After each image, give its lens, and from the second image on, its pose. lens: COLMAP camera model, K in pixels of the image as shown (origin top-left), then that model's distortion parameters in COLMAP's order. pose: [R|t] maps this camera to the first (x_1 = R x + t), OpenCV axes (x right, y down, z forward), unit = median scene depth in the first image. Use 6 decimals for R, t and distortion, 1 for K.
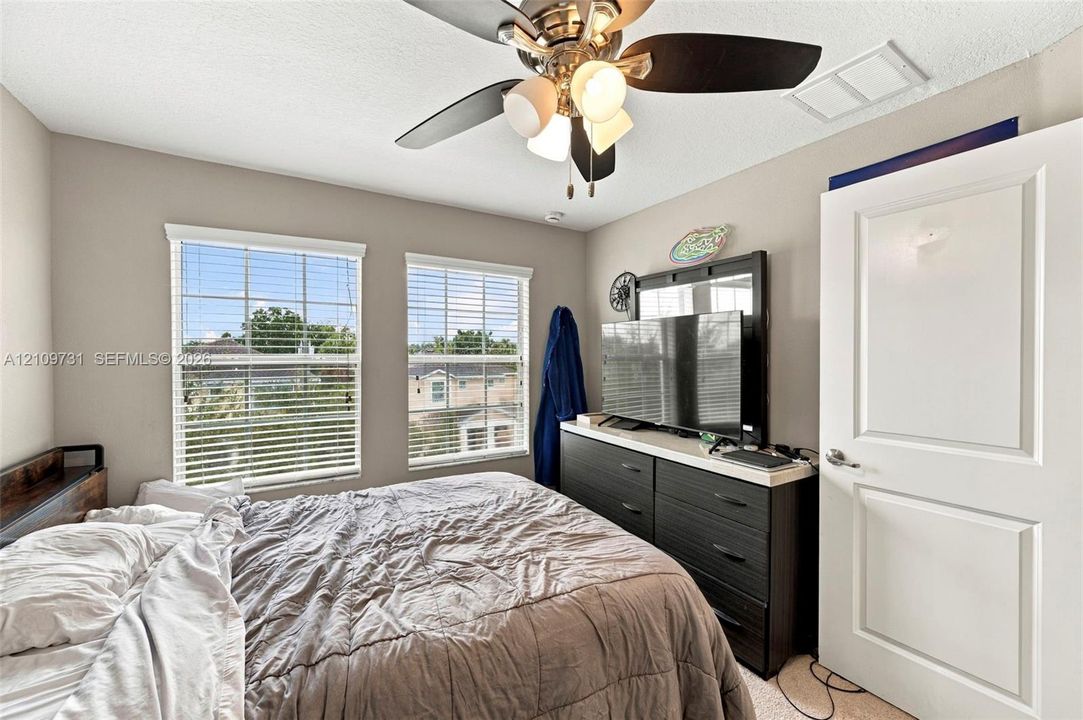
lens RADIAL K [[425.0, 0, 540.0], [0, 425.0, 357.2], [0, 0, 1]] dist [-0.000583, -0.000329]
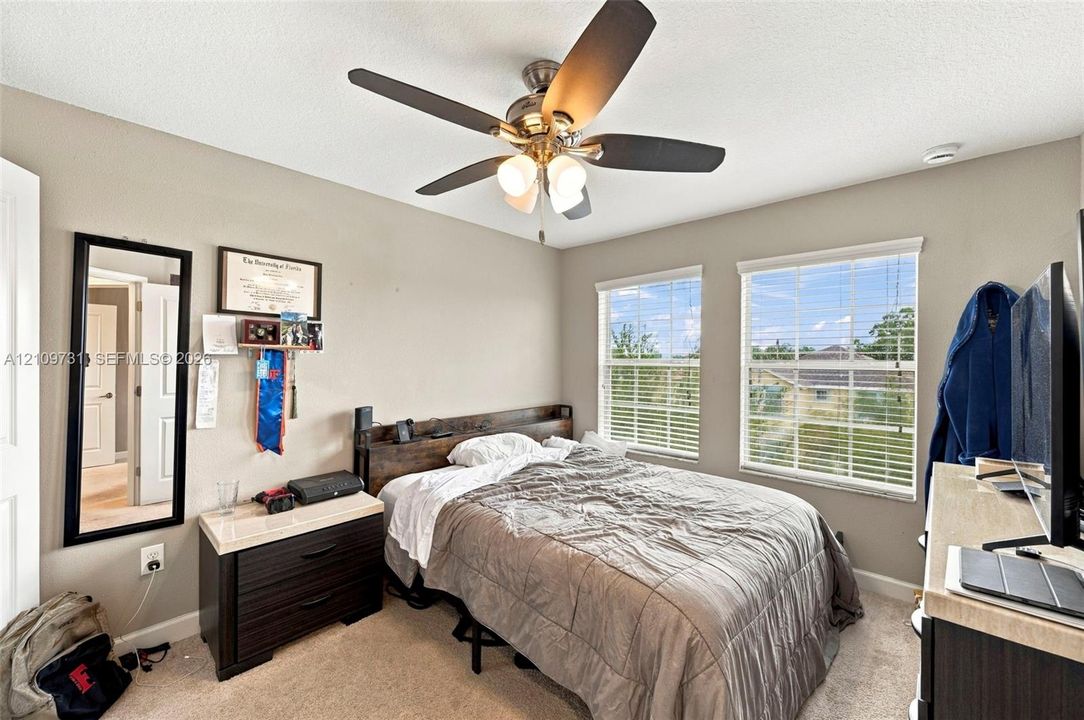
lens RADIAL K [[425.4, 0, 549.5], [0, 425.4, 360.1], [0, 0, 1]] dist [-0.000583, -0.000329]
pose [[0.285663, 0.002614, -0.958327, 0.897109], [-0.009030, 0.999959, 0.000036, -0.001147], [0.958288, 0.008643, 0.285675, 0.405331]]
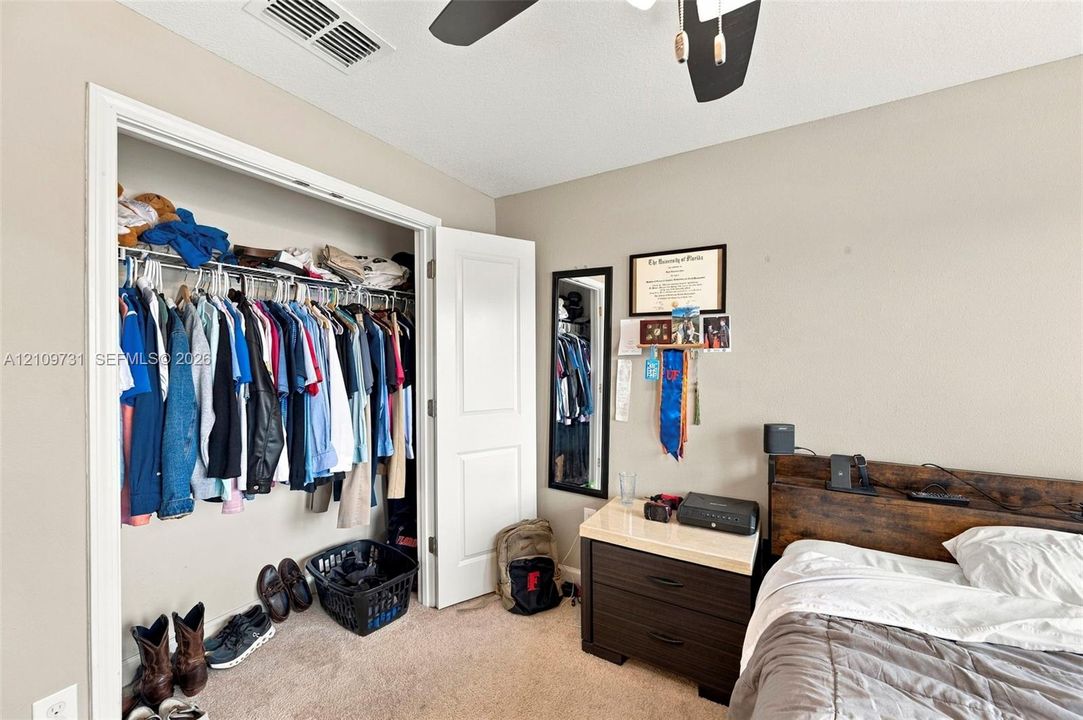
lens RADIAL K [[425.0, 0, 546.3], [0, 425.0, 360.4], [0, 0, 1]] dist [-0.000583, -0.000329]
pose [[-0.881297, 0.002637, -0.472555, 0.332436], [-0.000446, 0.999979, 0.006411, -0.000116], [0.472563, 0.005861, -0.881278, 0.876370]]
